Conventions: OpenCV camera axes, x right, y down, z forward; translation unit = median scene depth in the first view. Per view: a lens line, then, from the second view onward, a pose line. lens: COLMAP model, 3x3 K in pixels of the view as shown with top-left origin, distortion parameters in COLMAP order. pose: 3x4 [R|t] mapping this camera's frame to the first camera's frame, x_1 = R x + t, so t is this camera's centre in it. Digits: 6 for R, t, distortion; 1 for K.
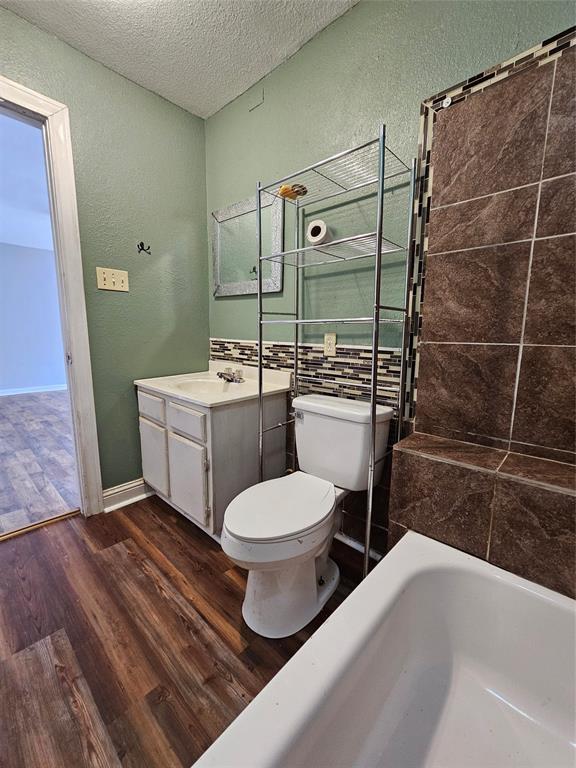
lens RADIAL K [[314.9, 0, 291.8], [0, 314.9, 380.2], [0, 0, 1]] dist [-0.000445, -0.000512]
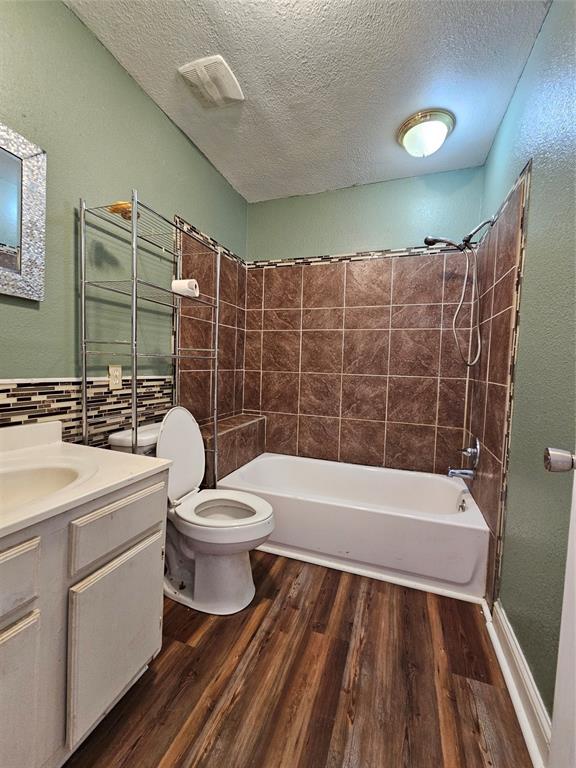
lens RADIAL K [[314.9, 0, 289.2], [0, 314.9, 383.6], [0, 0, 1]] dist [-0.000445, -0.000512]
pose [[-0.380212, -0.073991, 0.921935, -1.062020], [0.108621, 0.986325, 0.123955, -0.173525], [-0.918499, 0.147271, -0.366976, 0.986279]]
